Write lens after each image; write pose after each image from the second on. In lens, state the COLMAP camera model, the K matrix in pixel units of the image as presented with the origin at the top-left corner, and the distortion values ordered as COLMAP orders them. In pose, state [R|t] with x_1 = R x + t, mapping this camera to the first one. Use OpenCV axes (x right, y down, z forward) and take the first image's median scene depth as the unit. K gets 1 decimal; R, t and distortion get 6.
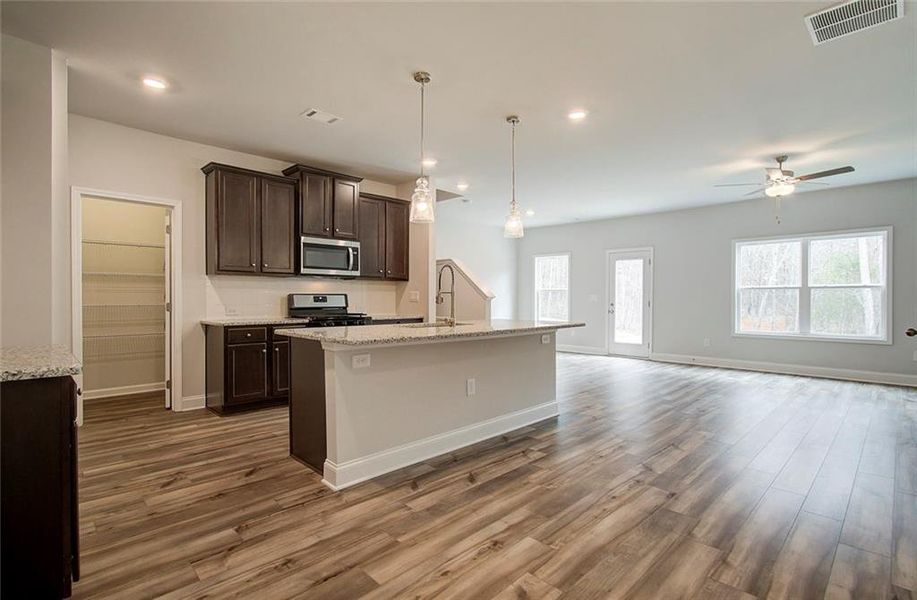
lens RADIAL K [[439.1, 0, 458.5], [0, 439.1, 300.0], [0, 0, 1]] dist [-0.009592, 0.000317]
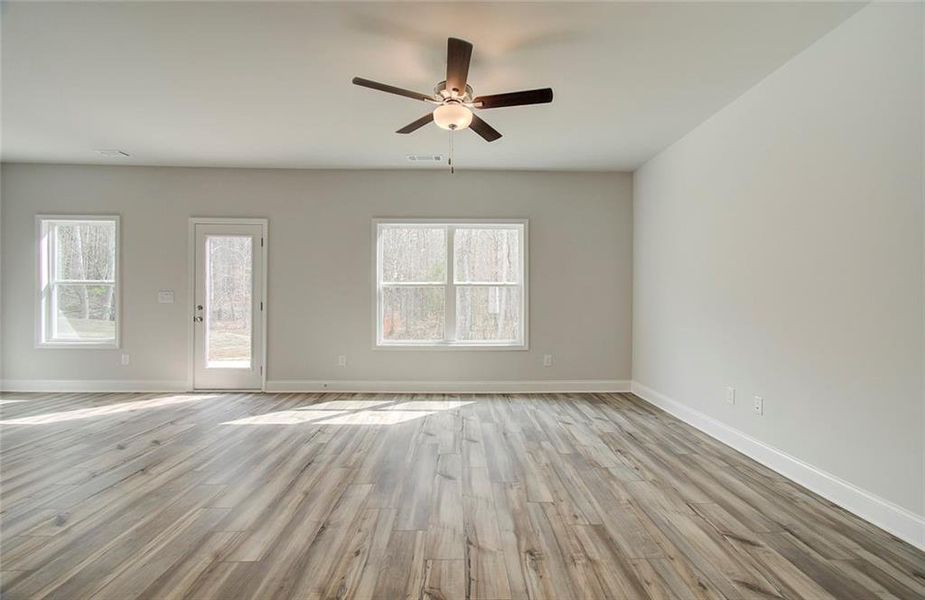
lens RADIAL K [[401.9, 0, 463.2], [0, 401.9, 299.0], [0, 0, 1]] dist [0.001059, -0.000806]
pose [[0.691861, -0.002723, 0.722026, 0.349508], [0.001789, 0.999996, 0.002058, -0.005421], [-0.722029, -0.000132, 0.691863, 0.612347]]
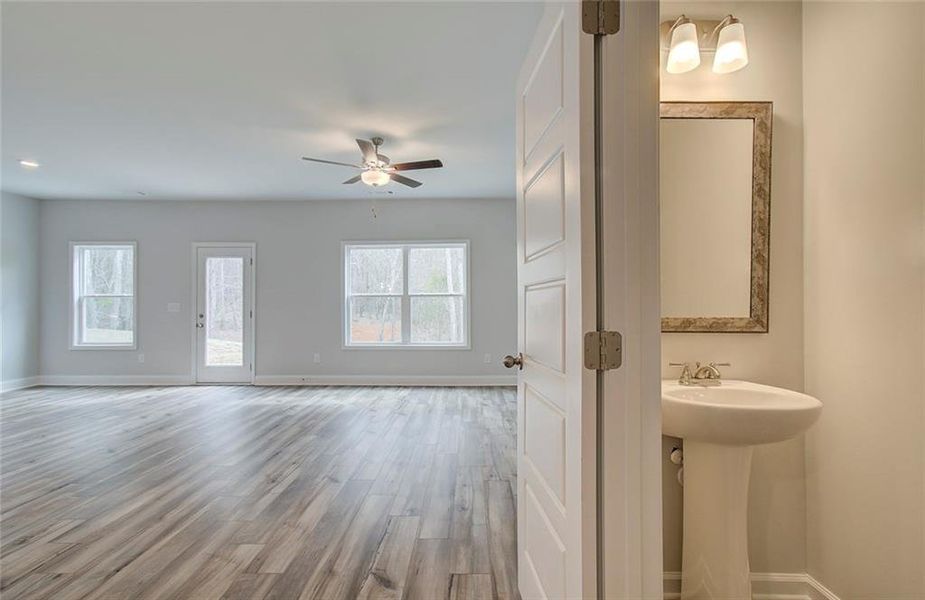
lens RADIAL K [[421.0, 0, 458.7], [0, 421.0, 304.3], [0, 0, 1]] dist [0.009269, -0.000676]
pose [[0.717398, -0.003161, 0.696656, 0.286109], [0.009417, 0.999942, -0.005159, -0.003799], [-0.696600, 0.010262, 0.717386, 0.311965]]
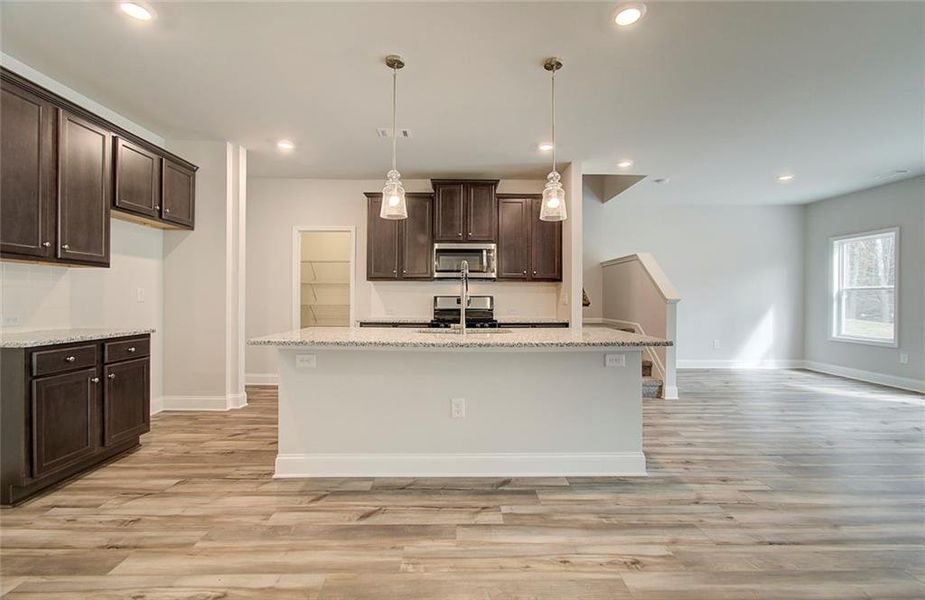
lens RADIAL K [[401.9, 0, 463.2], [0, 401.9, 299.0], [0, 0, 1]] dist [0.001059, -0.000806]
pose [[0.720334, 0.003230, -0.693620, 0.384061], [-0.006931, 0.999973, -0.002542, -0.003858], [0.693593, 0.006639, 0.720337, 0.311938]]
